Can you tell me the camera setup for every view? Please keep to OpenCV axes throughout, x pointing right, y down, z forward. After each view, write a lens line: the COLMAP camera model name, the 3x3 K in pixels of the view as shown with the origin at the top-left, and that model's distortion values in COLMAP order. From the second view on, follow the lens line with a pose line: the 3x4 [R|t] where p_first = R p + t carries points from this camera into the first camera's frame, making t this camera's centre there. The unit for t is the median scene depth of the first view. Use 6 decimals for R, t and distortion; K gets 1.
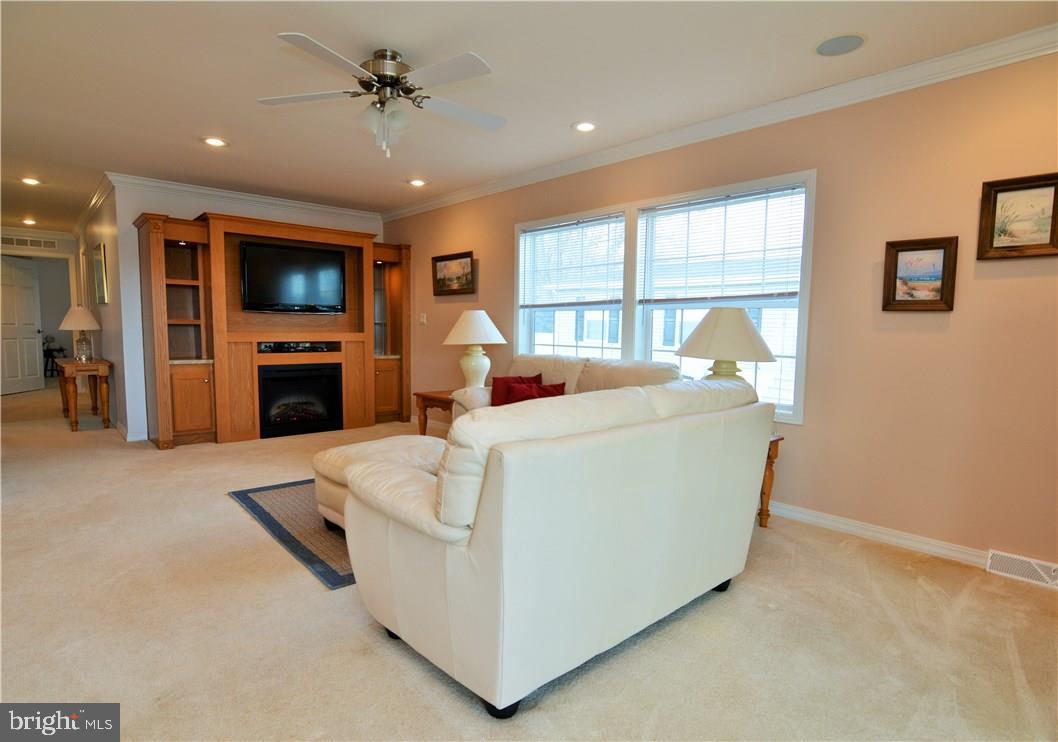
lens RADIAL K [[562.1, 0, 528.1], [0, 562.1, 374.8], [0, 0, 1]] dist [-0.015823, -0.000428]
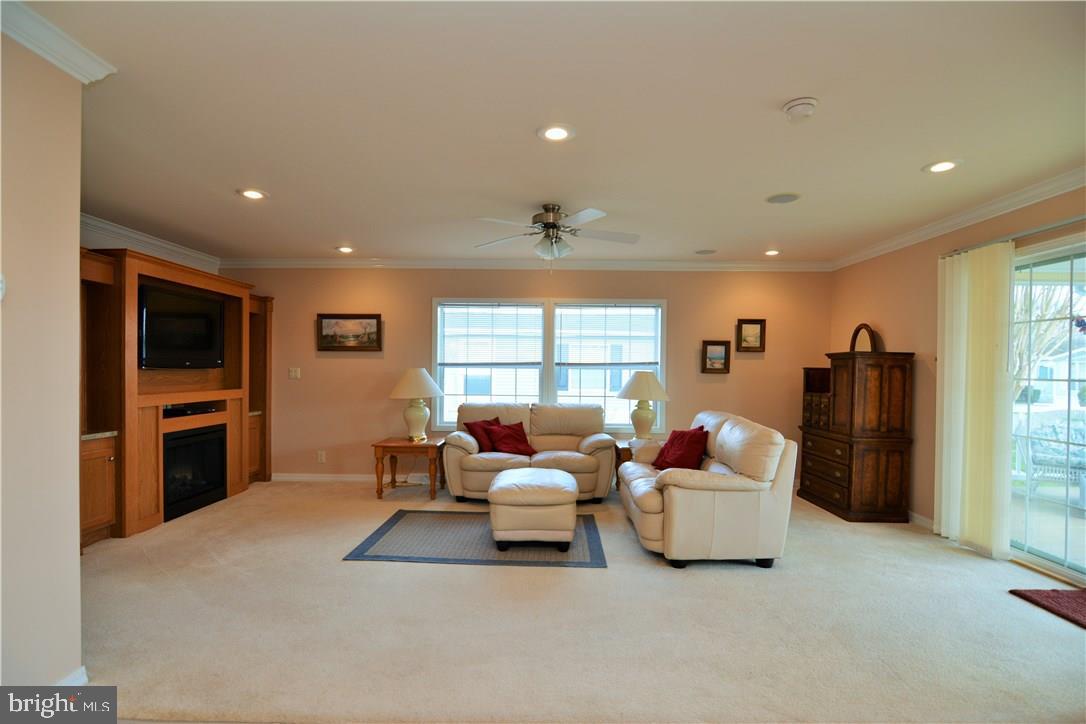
lens RADIAL K [[525.2, 0, 543.5], [0, 525.2, 365.3], [0, 0, 1]] dist [-0.013954, -0.000348]
pose [[0.683491, -0.002252, 0.729955, -0.694095], [0.062708, 0.996480, -0.055642, -0.041217], [-0.727260, 0.083804, 0.681226, 0.055825]]
